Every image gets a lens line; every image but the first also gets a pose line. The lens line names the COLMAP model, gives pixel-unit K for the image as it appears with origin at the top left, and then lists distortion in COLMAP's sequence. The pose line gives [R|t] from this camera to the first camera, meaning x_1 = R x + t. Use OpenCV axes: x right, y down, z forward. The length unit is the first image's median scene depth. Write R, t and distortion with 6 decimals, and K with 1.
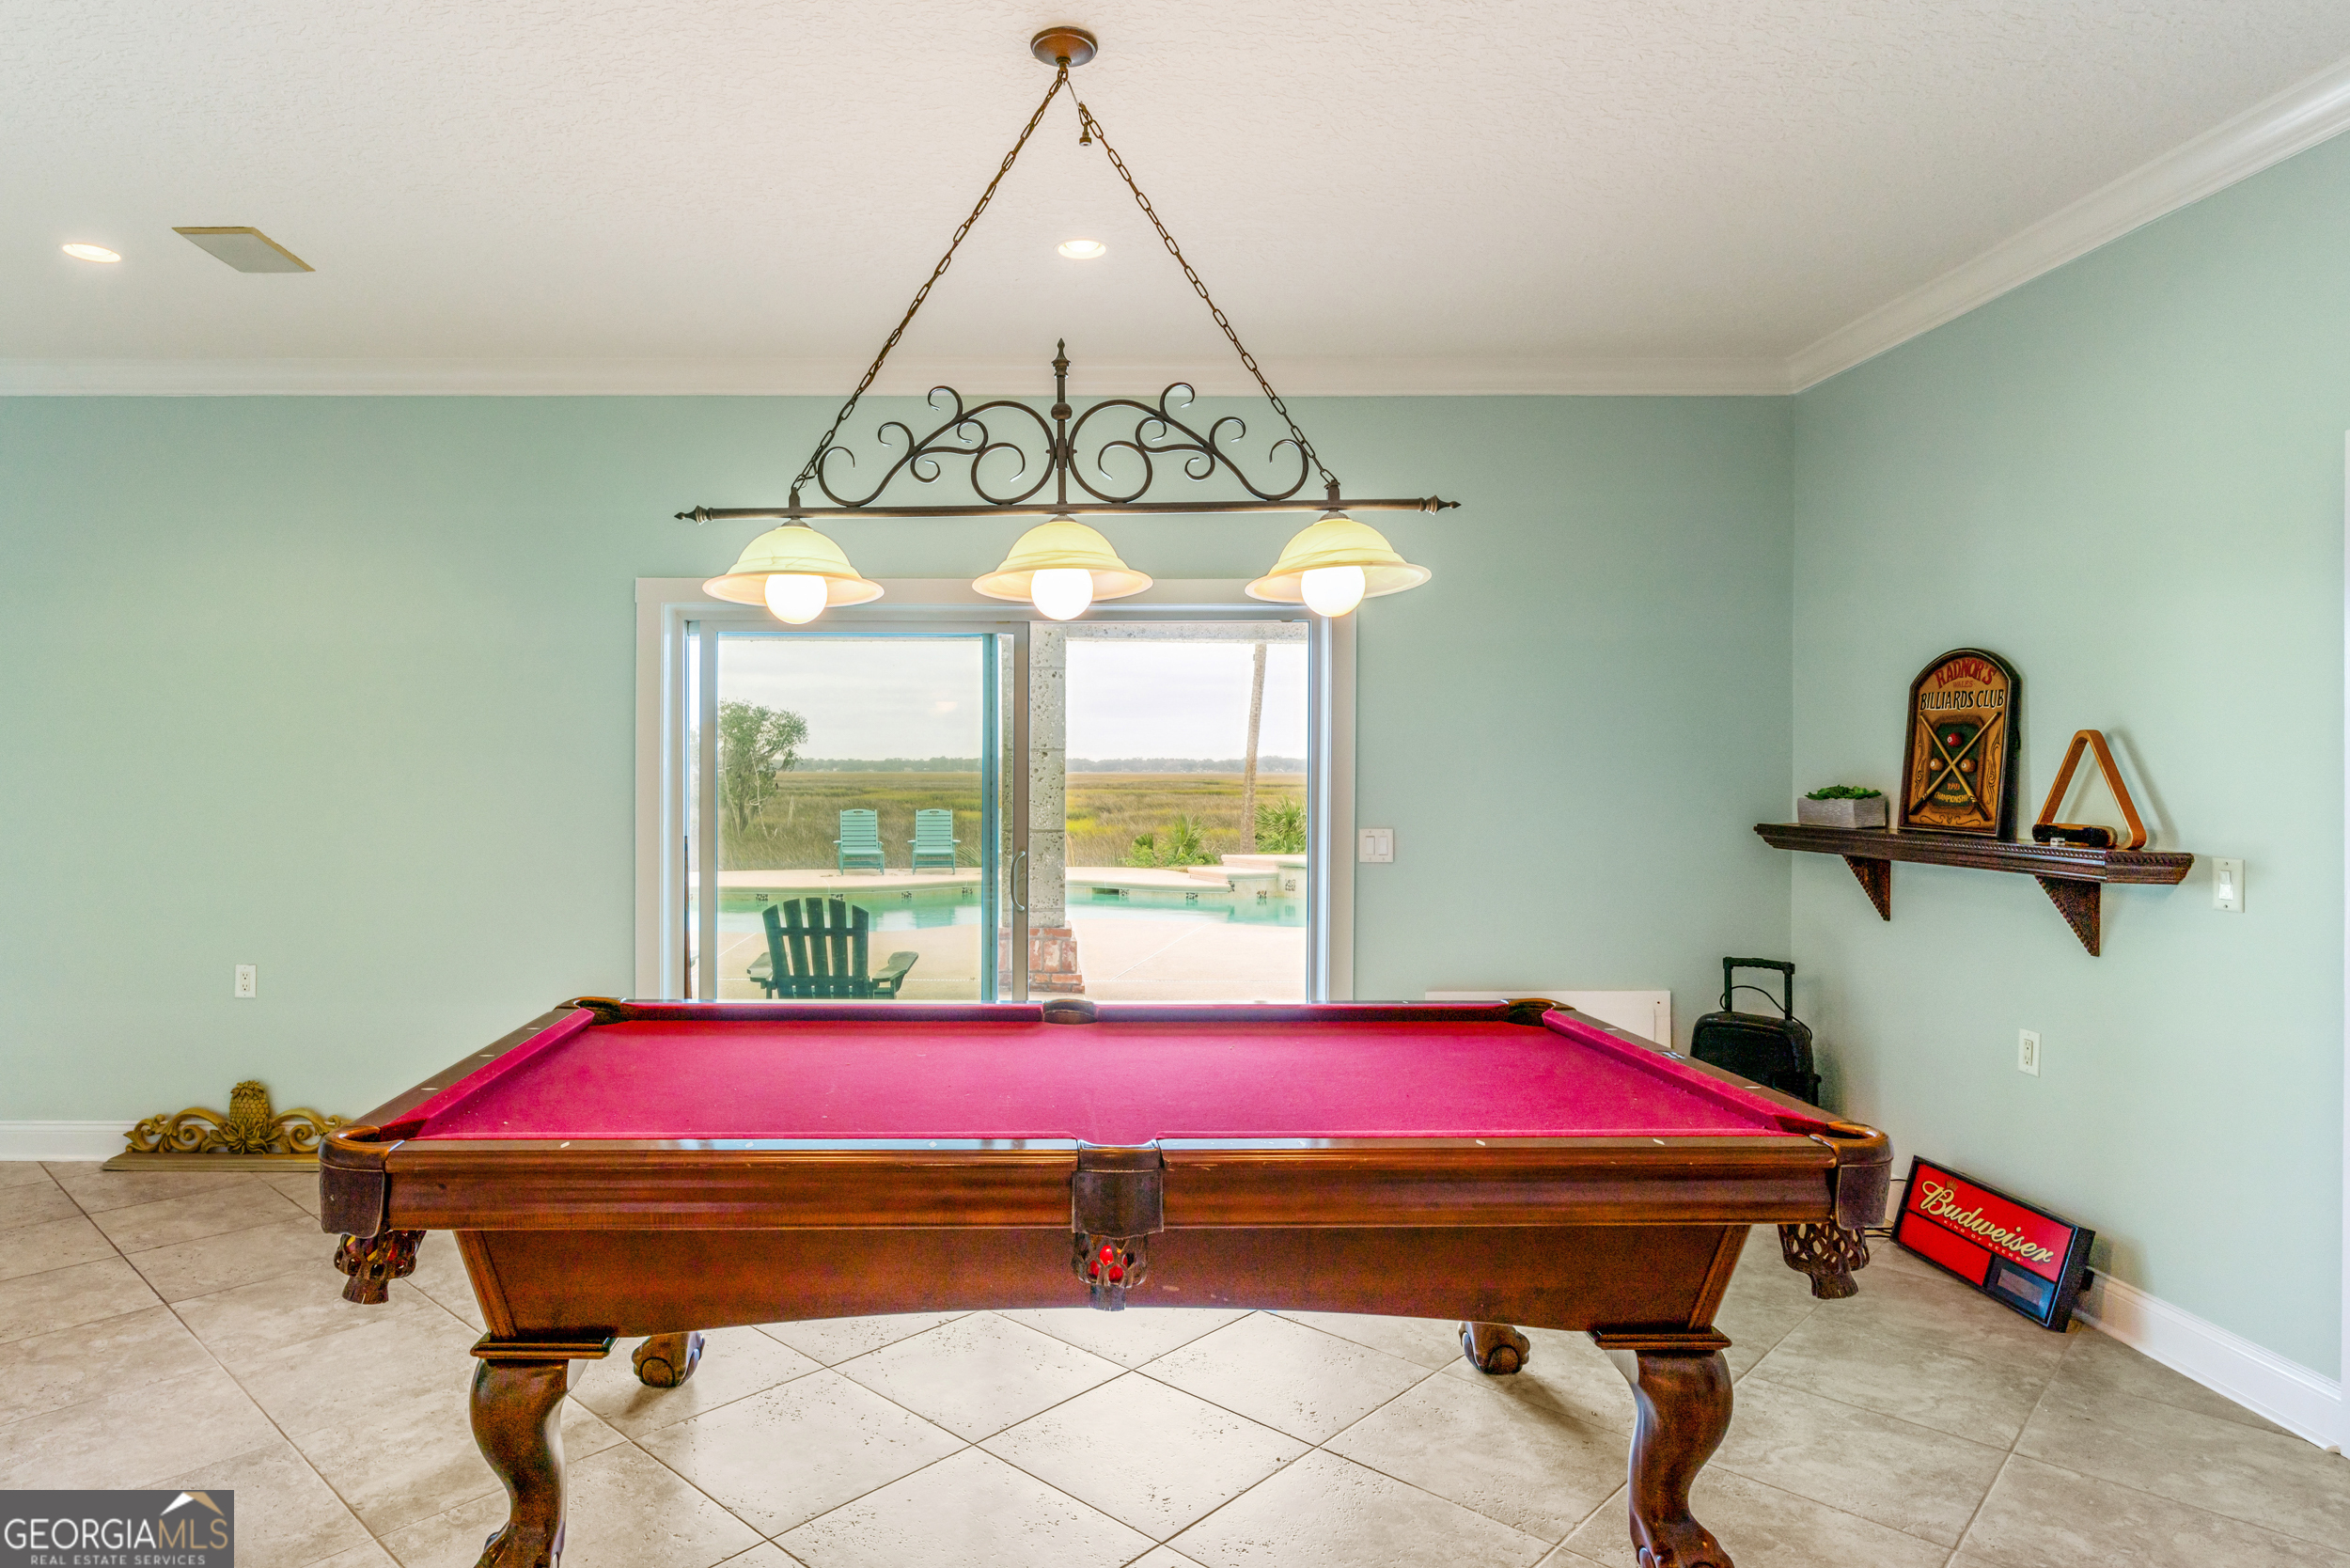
lens RADIAL K [[1368.9, 0, 1043.8], [0, 1368.9, 781.4], [0, 0, 1]] dist [-0.000159, -0.000792]
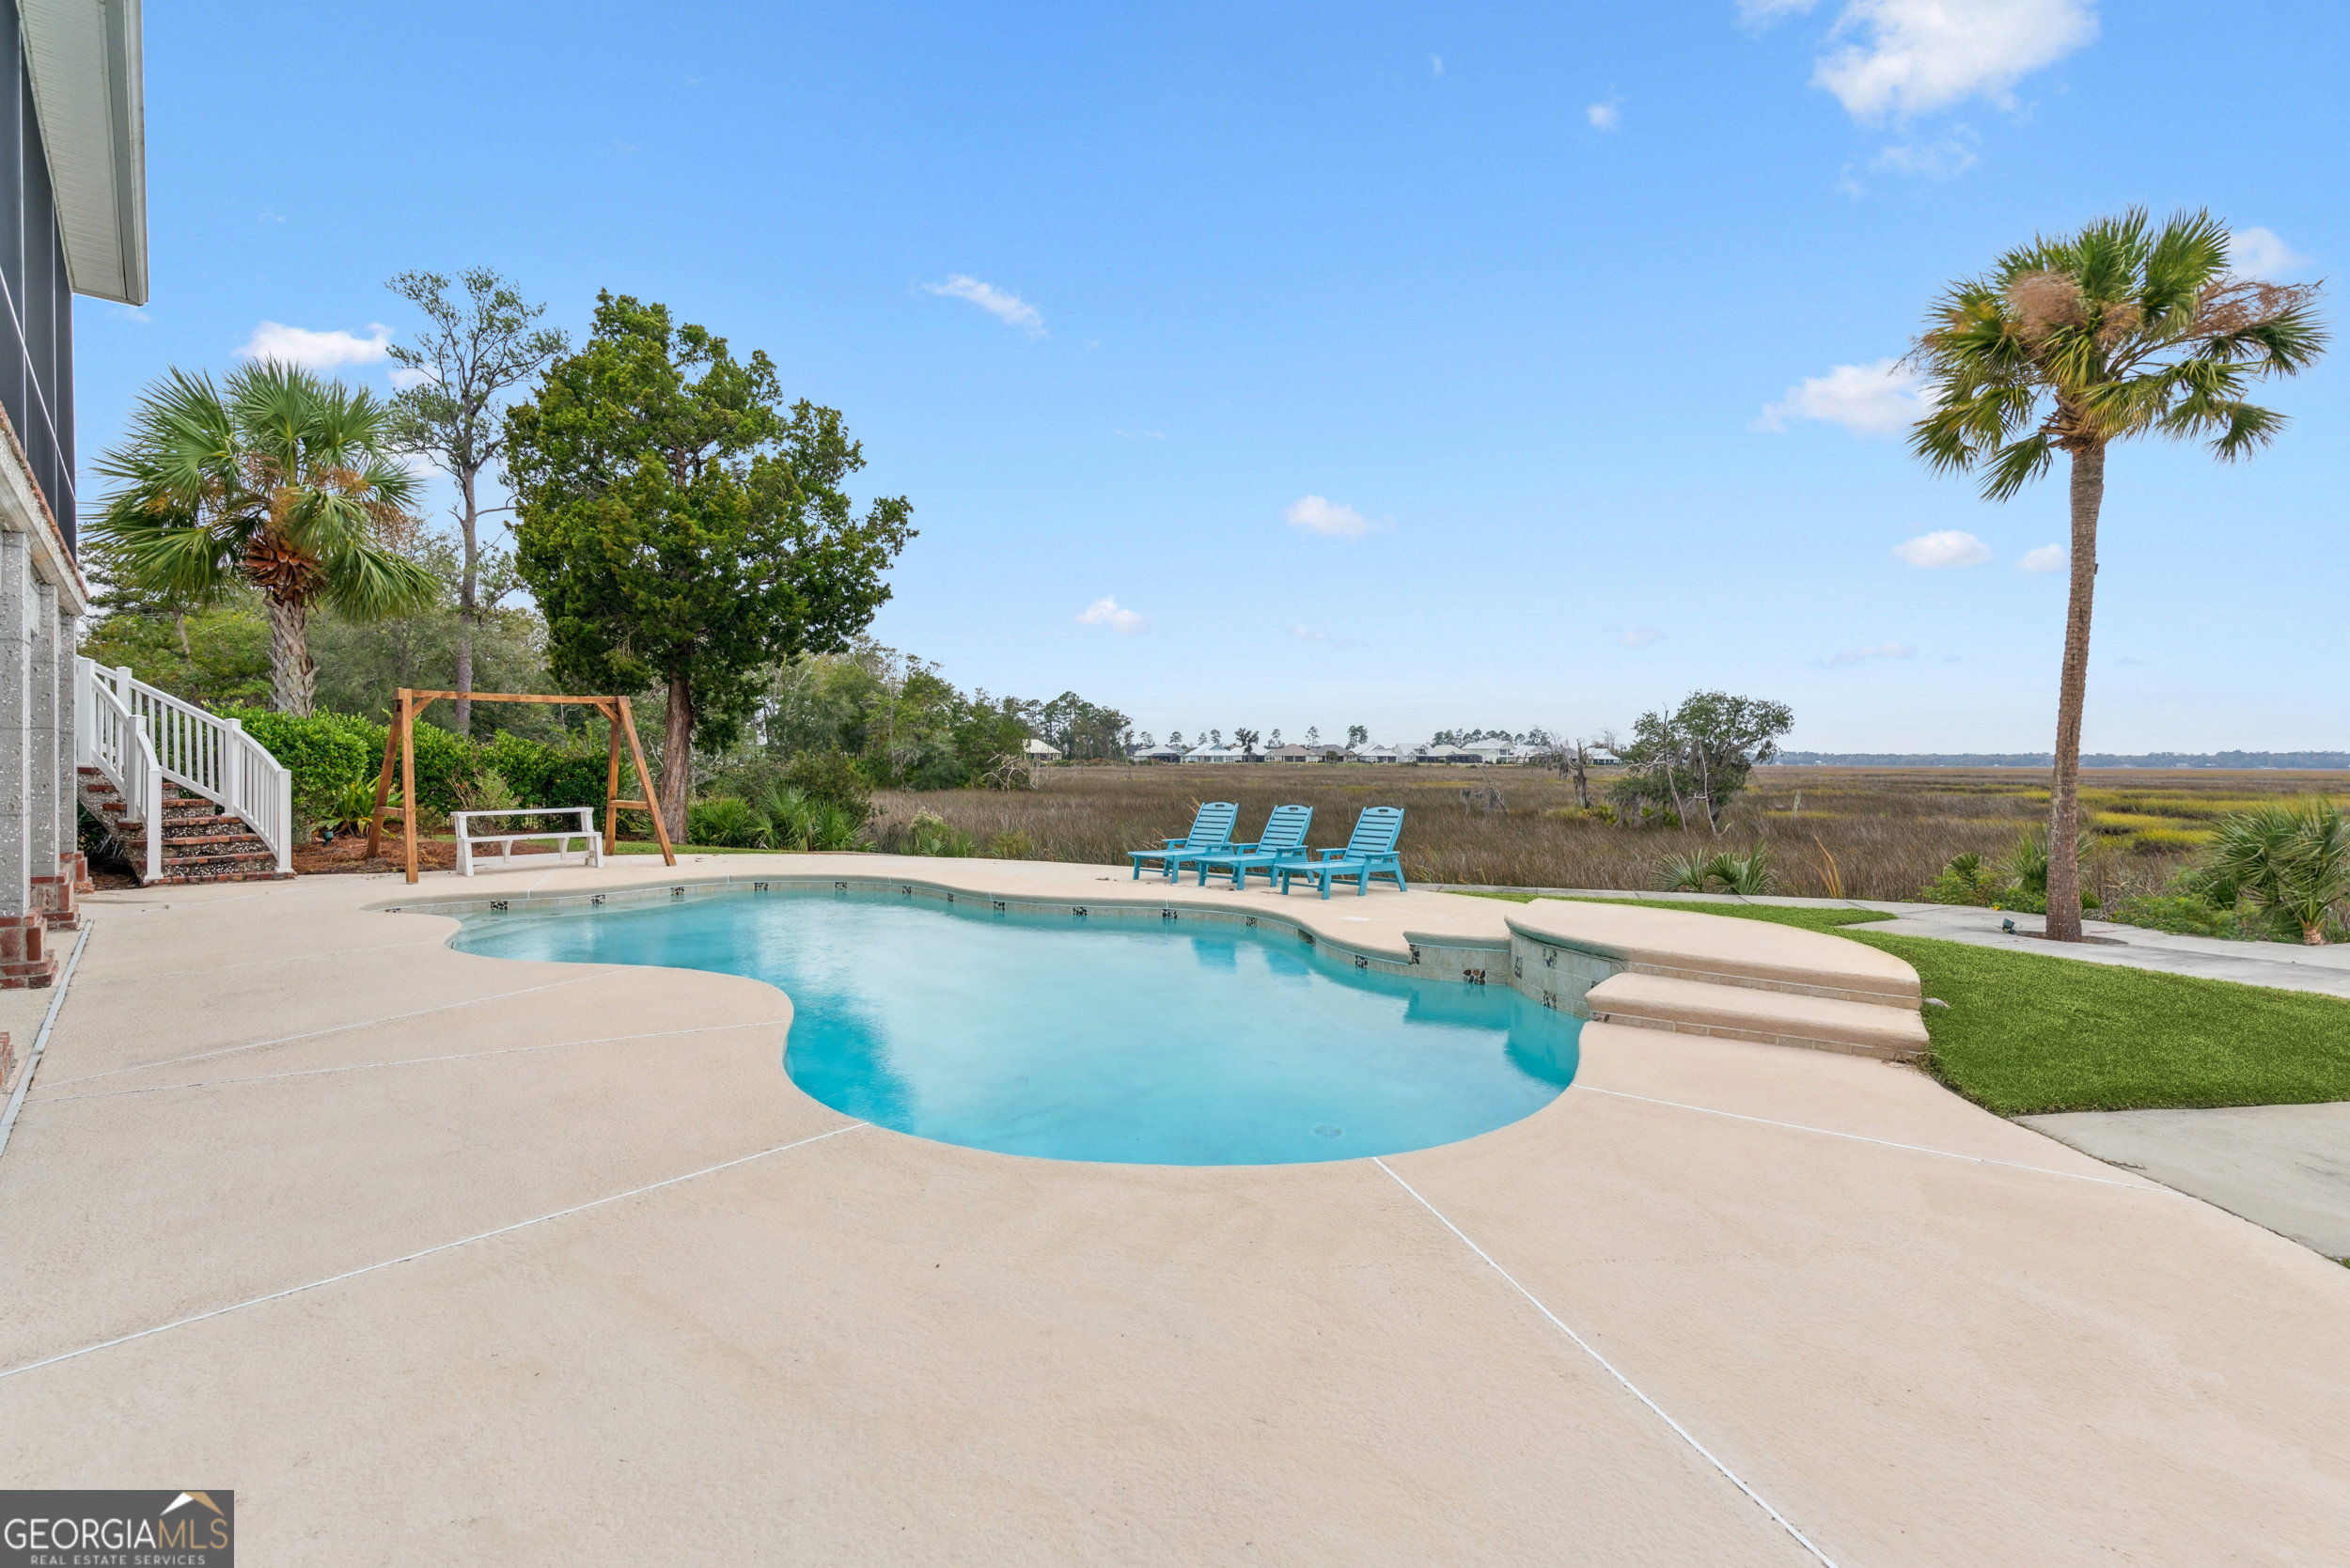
lens RADIAL K [[1118.7, 0, 1163.8], [0, 1118.7, 770.6], [0, 0, 1]] dist [0.007330, -0.000356]
pose [[0.658855, 0.008194, -0.752225, 1.415334], [-0.009994, 0.999948, 0.002140, -0.001987], [0.752203, 0.006108, 0.658903, 2.055671]]
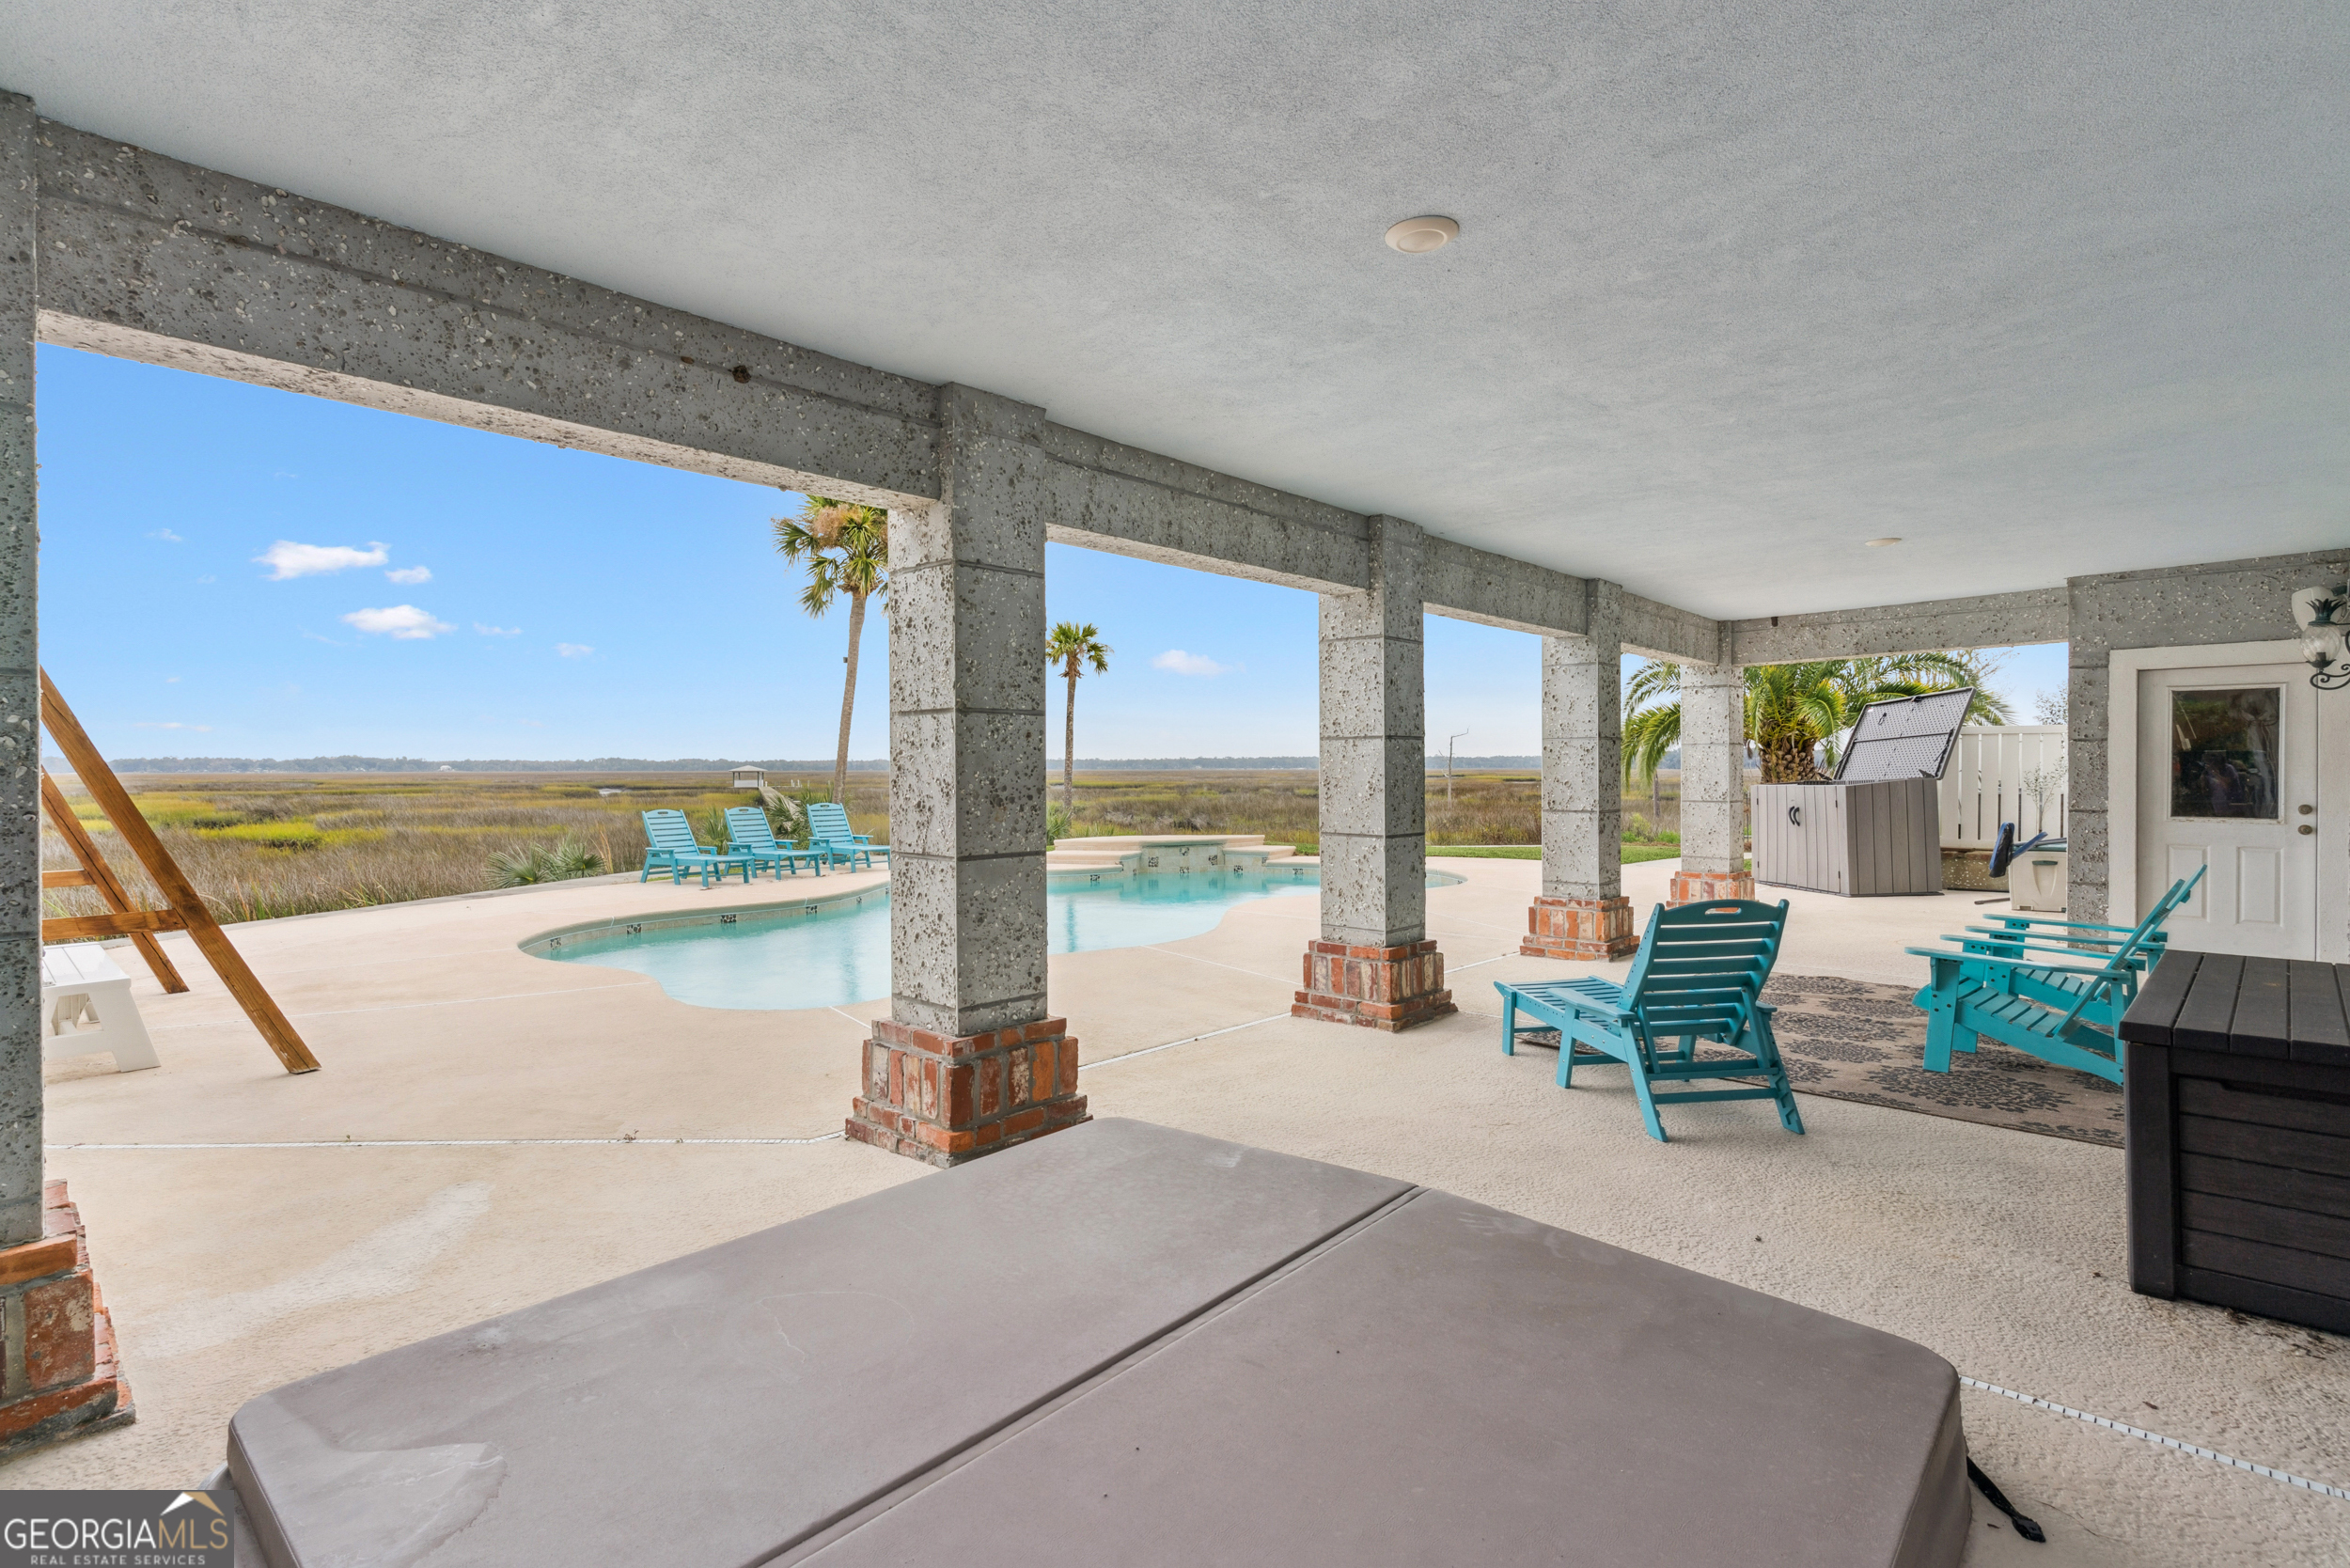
lens RADIAL K [[1118.7, 0, 1163.8], [0, 1118.7, 770.6], [0, 0, 1]] dist [0.007330, -0.000356]
pose [[0.685350, -0.007142, 0.728179, -1.684446], [0.011293, 0.999936, -0.000821, 0.000149], [-0.728127, 0.008786, 0.685386, 1.185754]]
